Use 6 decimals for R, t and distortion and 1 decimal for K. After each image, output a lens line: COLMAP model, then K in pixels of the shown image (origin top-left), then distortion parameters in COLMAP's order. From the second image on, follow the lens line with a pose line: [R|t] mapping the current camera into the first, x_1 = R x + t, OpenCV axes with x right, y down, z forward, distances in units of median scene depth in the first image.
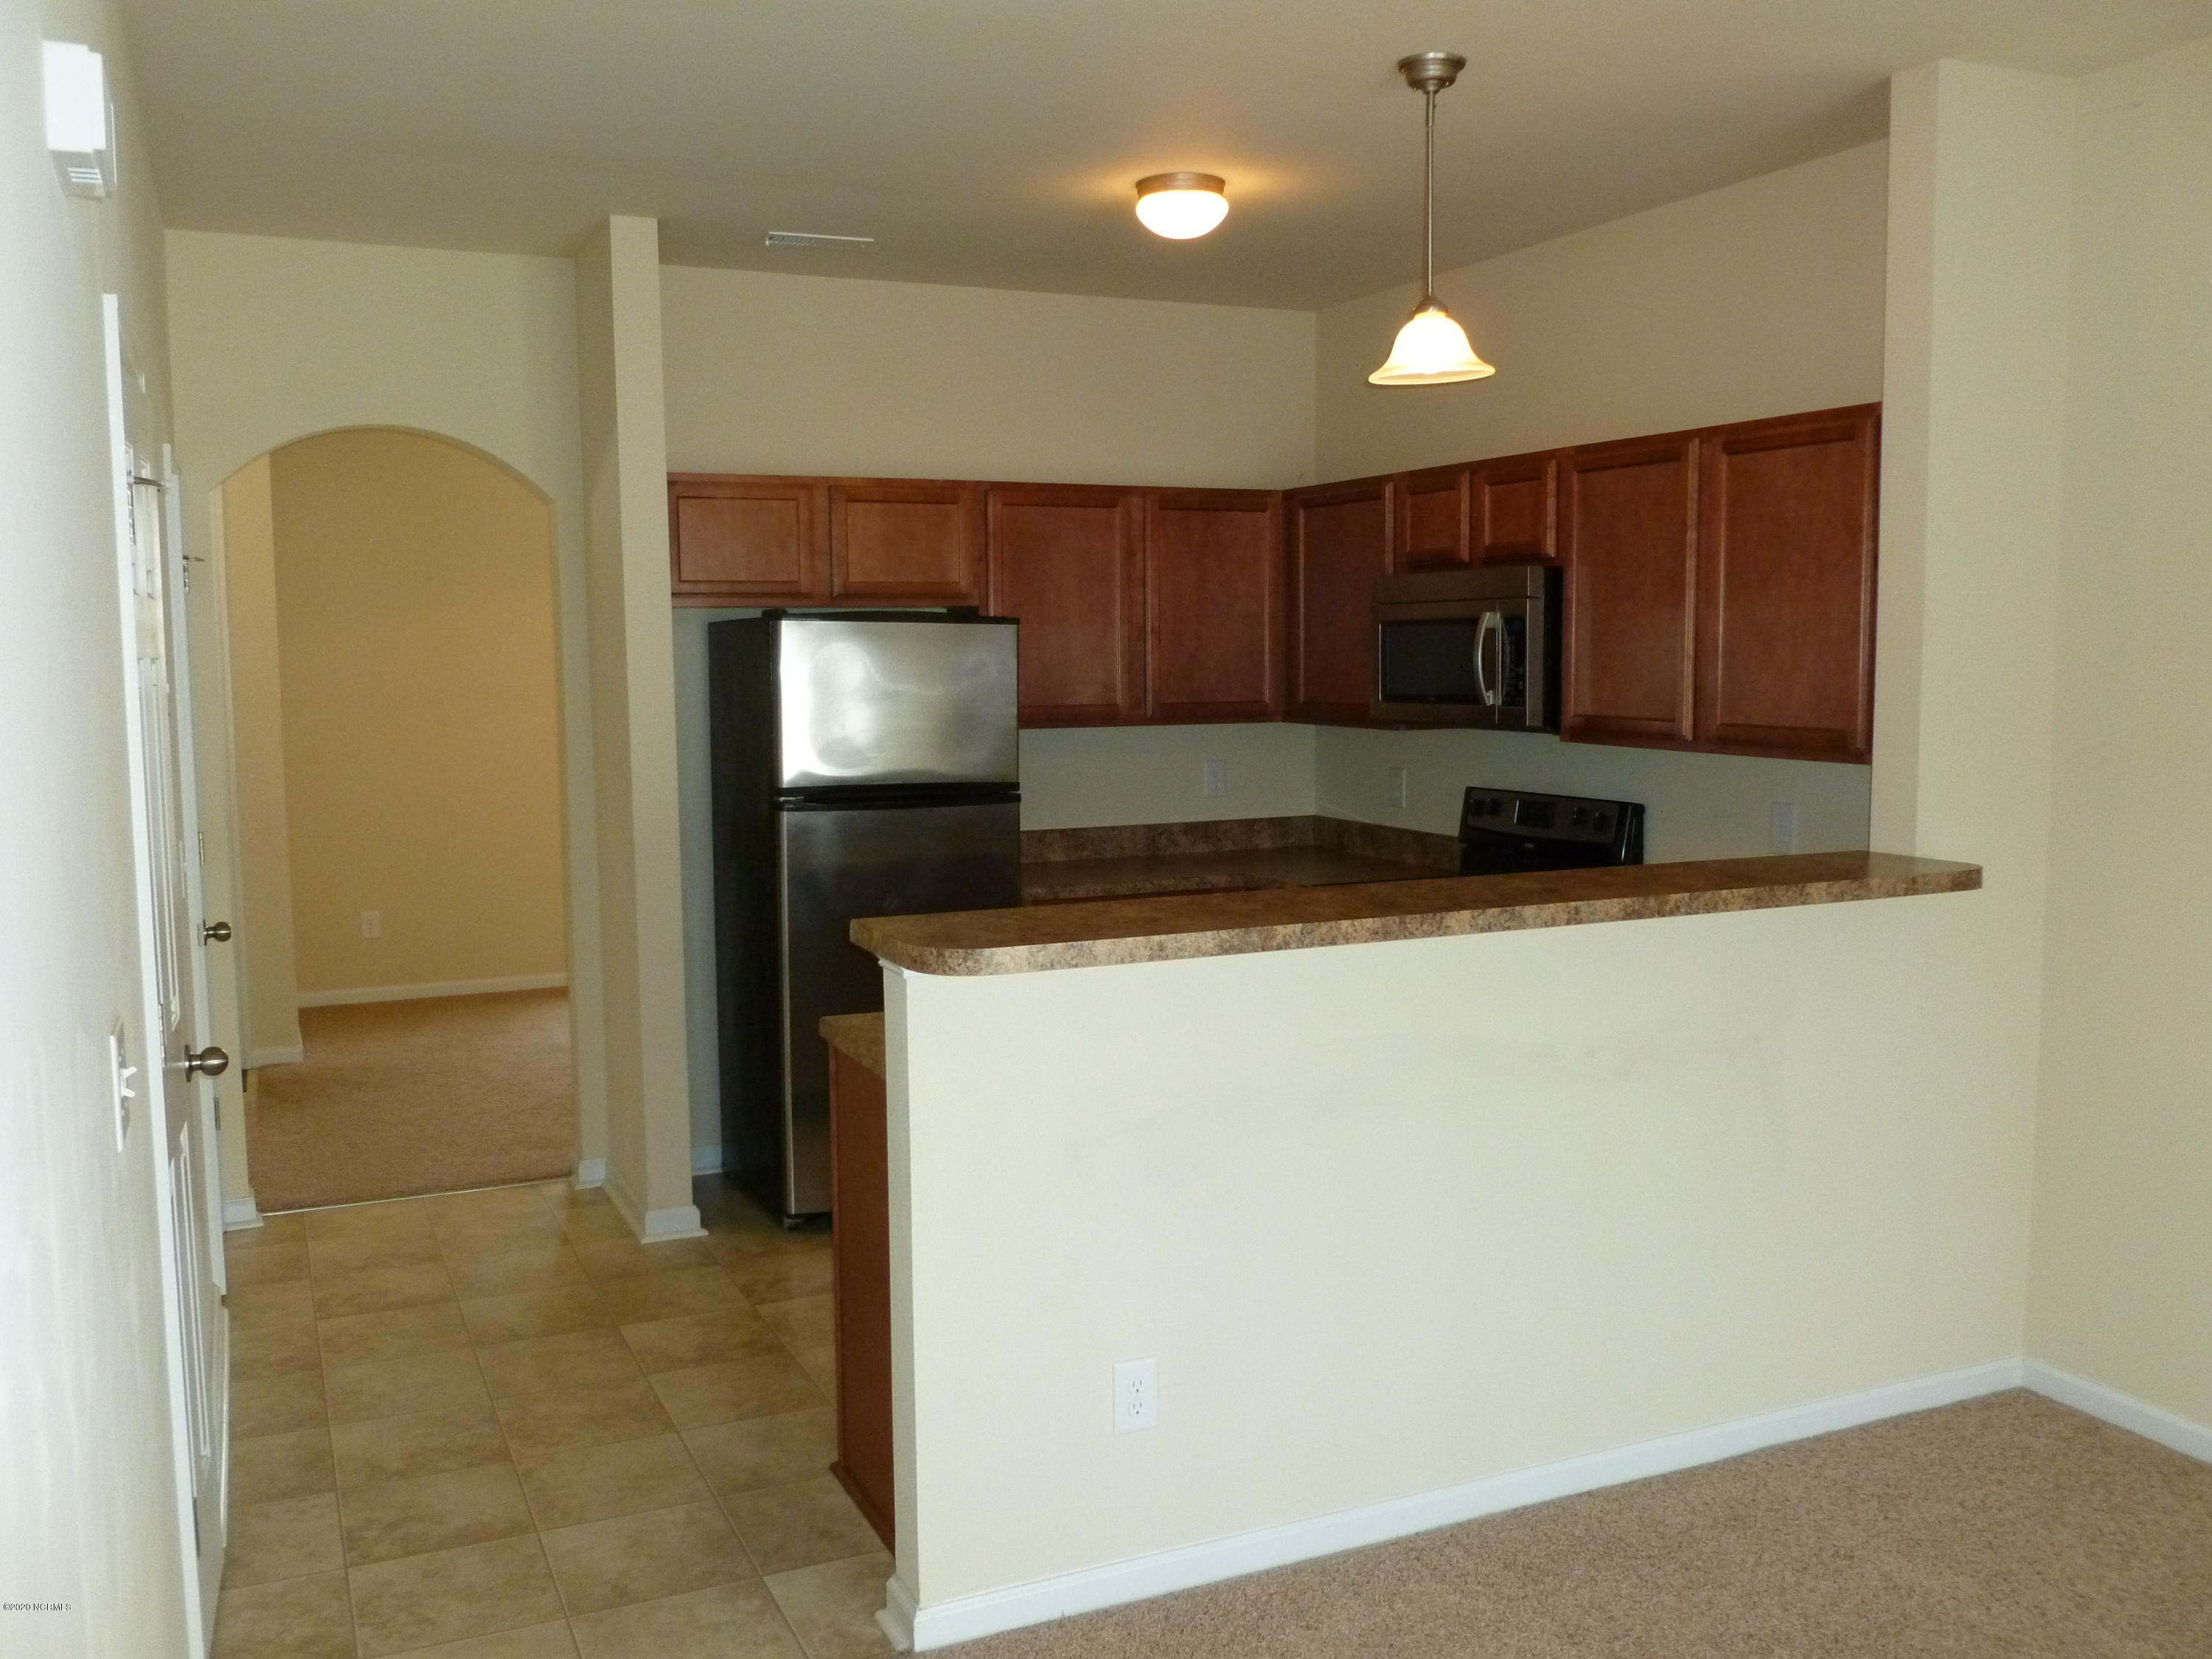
lens RADIAL K [[1913.5, 0, 1107.6], [0, 1913.5, 828.5], [0, 0, 1]] dist [-0.009634, -0.008762]
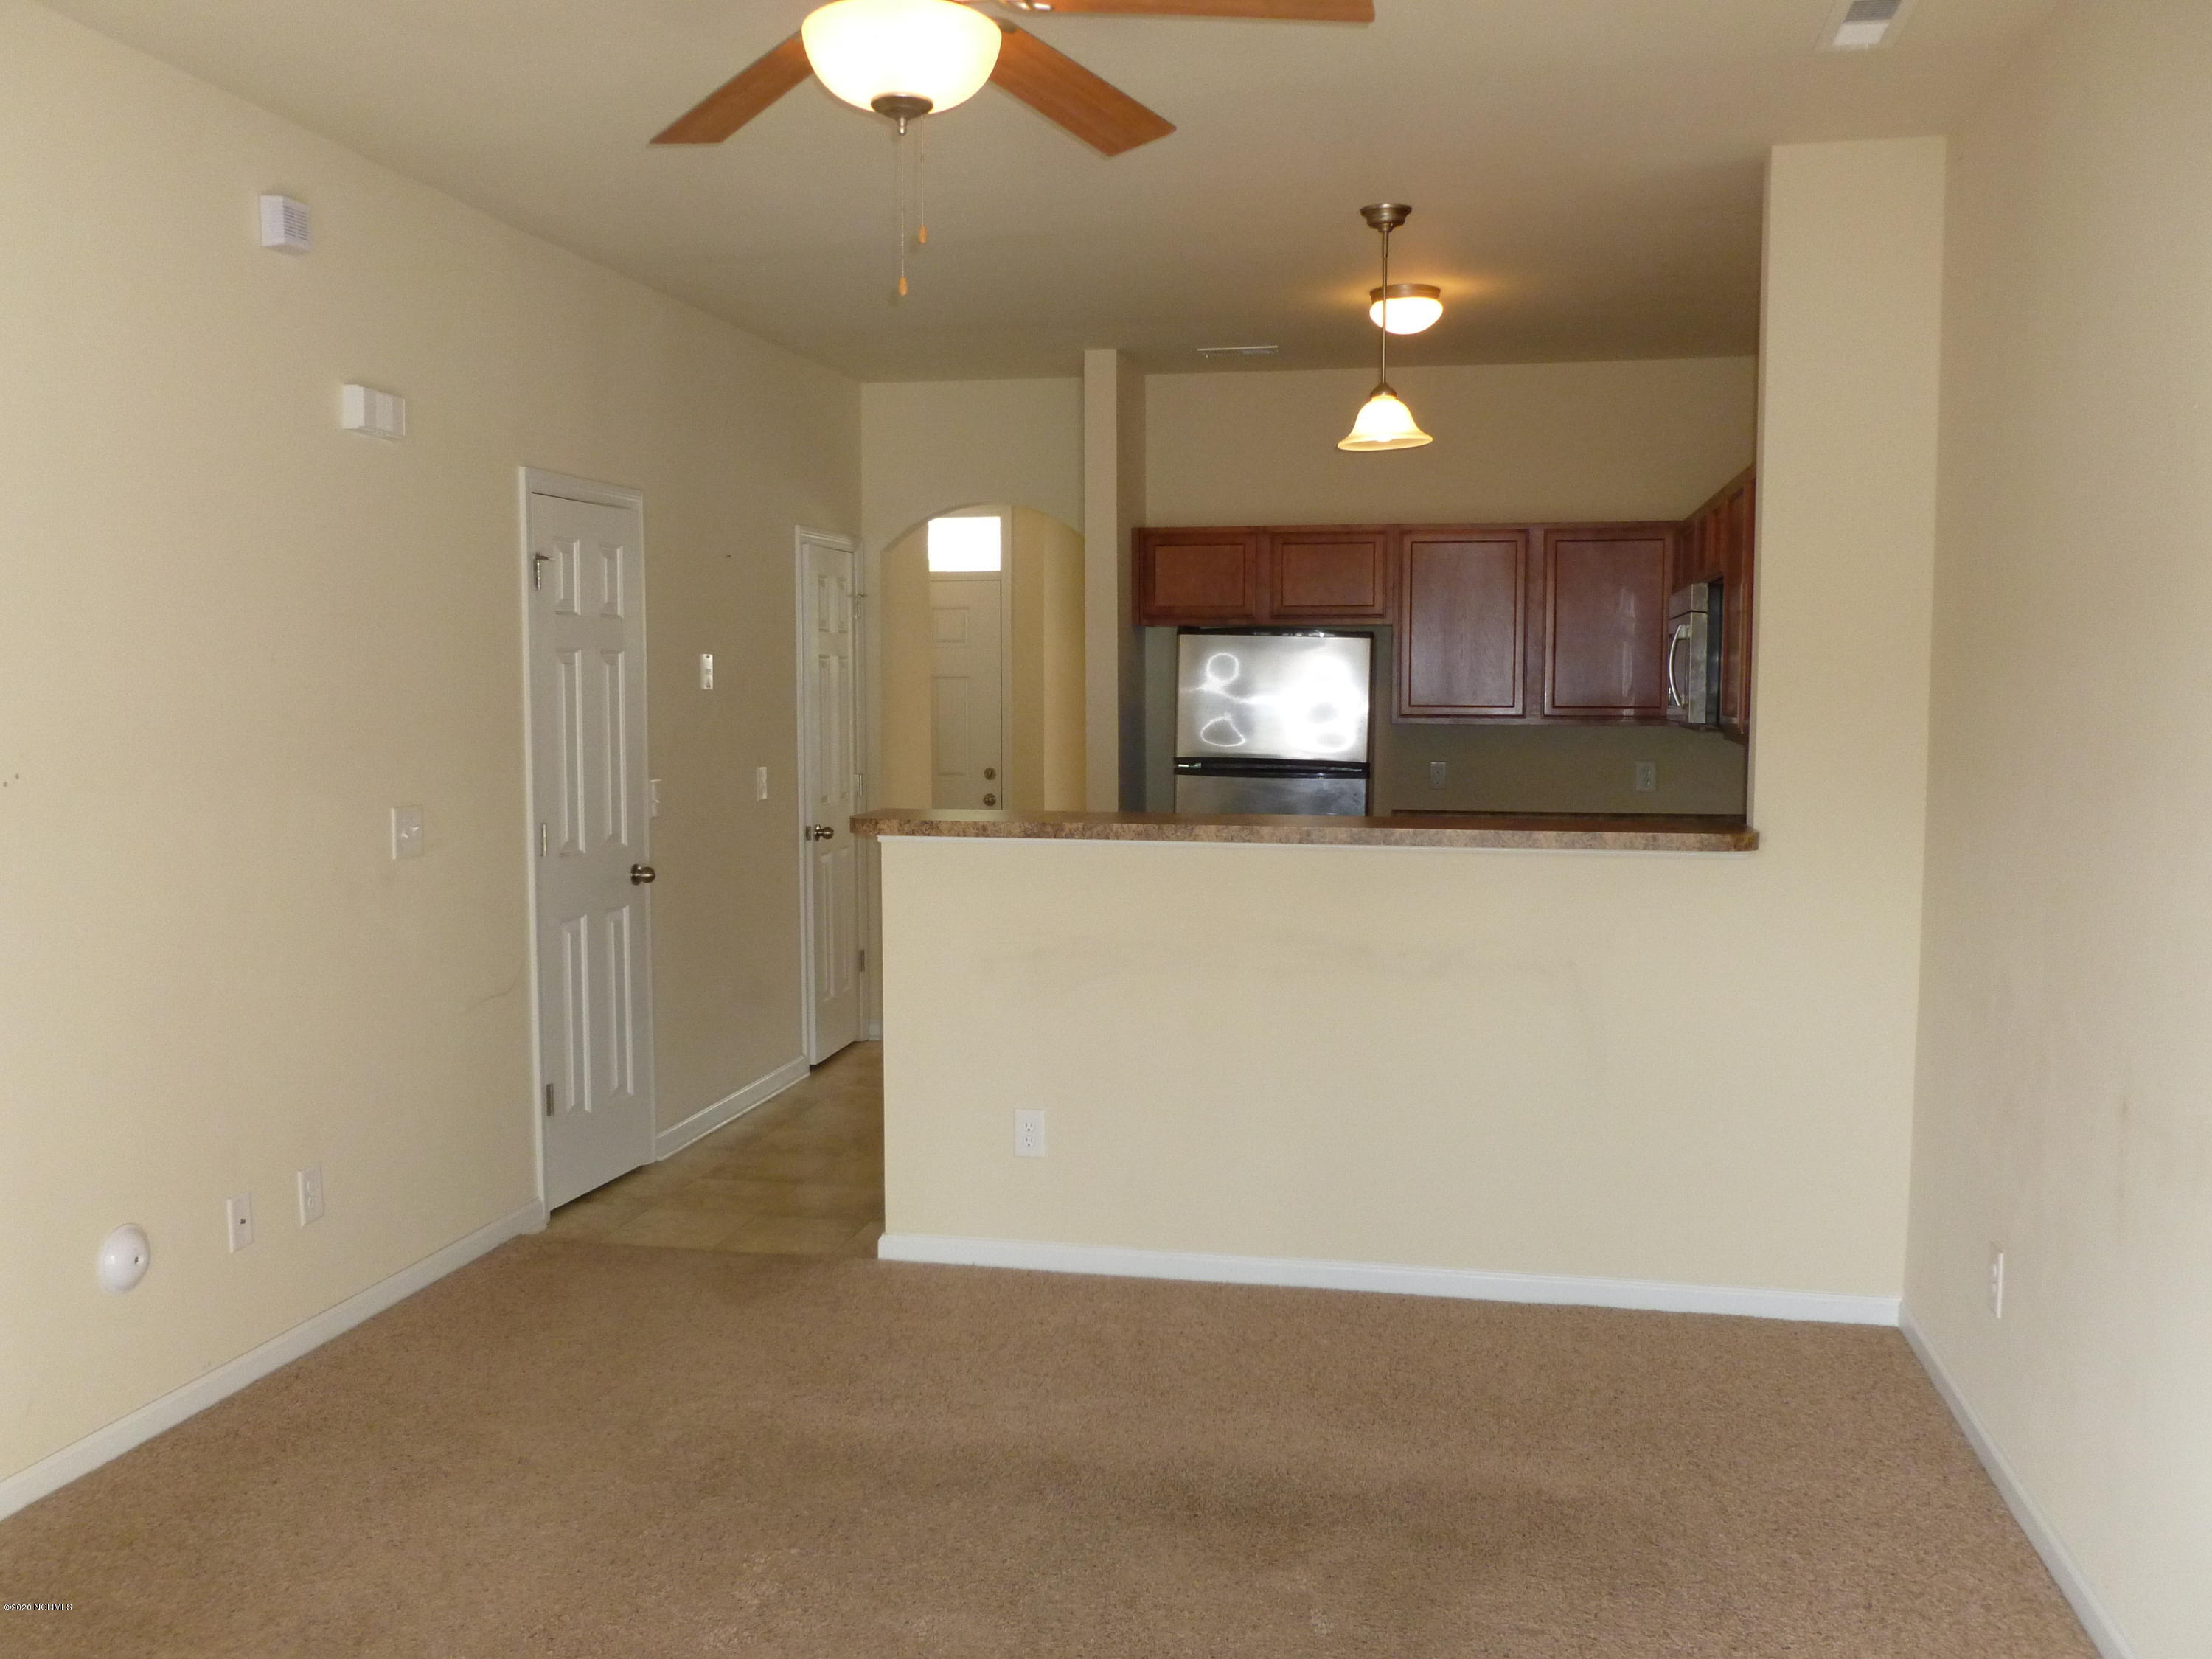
lens RADIAL K [[1913.5, 0, 1099.3], [0, 1913.5, 833.6], [0, 0, 1]] dist [-0.009634, -0.008762]
pose [[0.811895, 0.058461, -0.580869, 0.842867], [-0.066910, 0.997735, 0.006895, 0.039631], [0.579956, 0.033268, 0.813968, -0.198244]]
